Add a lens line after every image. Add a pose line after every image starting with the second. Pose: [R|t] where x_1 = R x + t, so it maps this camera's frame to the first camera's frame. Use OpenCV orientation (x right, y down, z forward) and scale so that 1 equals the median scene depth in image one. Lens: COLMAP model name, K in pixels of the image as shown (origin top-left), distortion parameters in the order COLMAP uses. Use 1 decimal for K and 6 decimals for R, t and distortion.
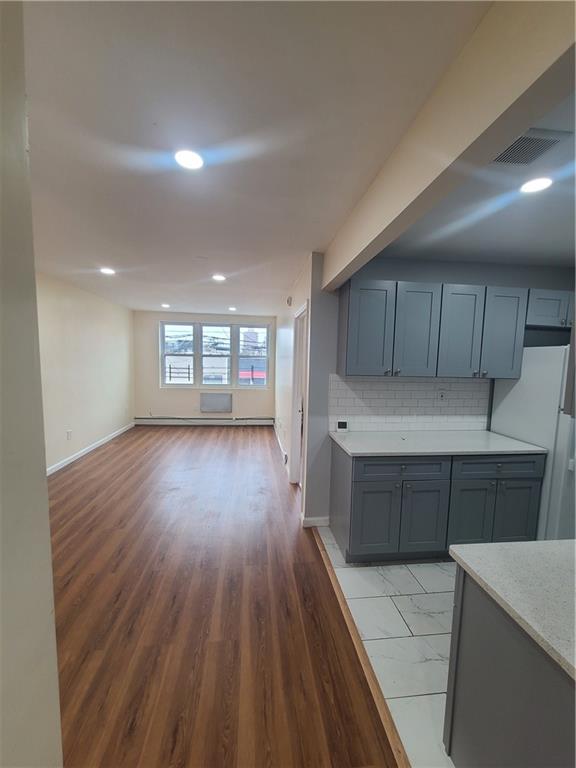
lens RADIAL K [[325.5, 0, 286.2], [0, 325.5, 389.7], [0, 0, 1]] dist [-0.001866, -0.000319]
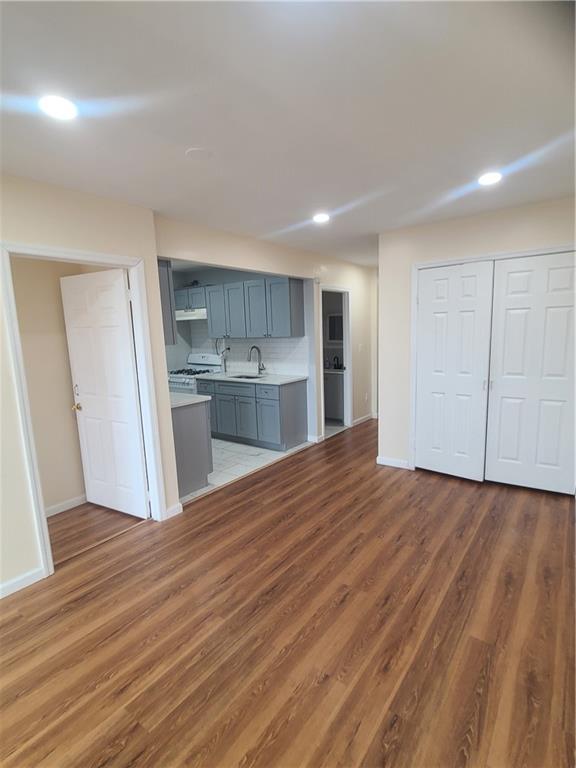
lens RADIAL K [[325.5, 0, 286.2], [0, 325.5, 389.7], [0, 0, 1]] dist [-0.001866, -0.000319]
pose [[-0.716888, -0.130914, 0.684787, -1.075998], [0.073590, 0.962516, 0.261049, -0.202374], [-0.693293, 0.237537, -0.680383, 1.876692]]
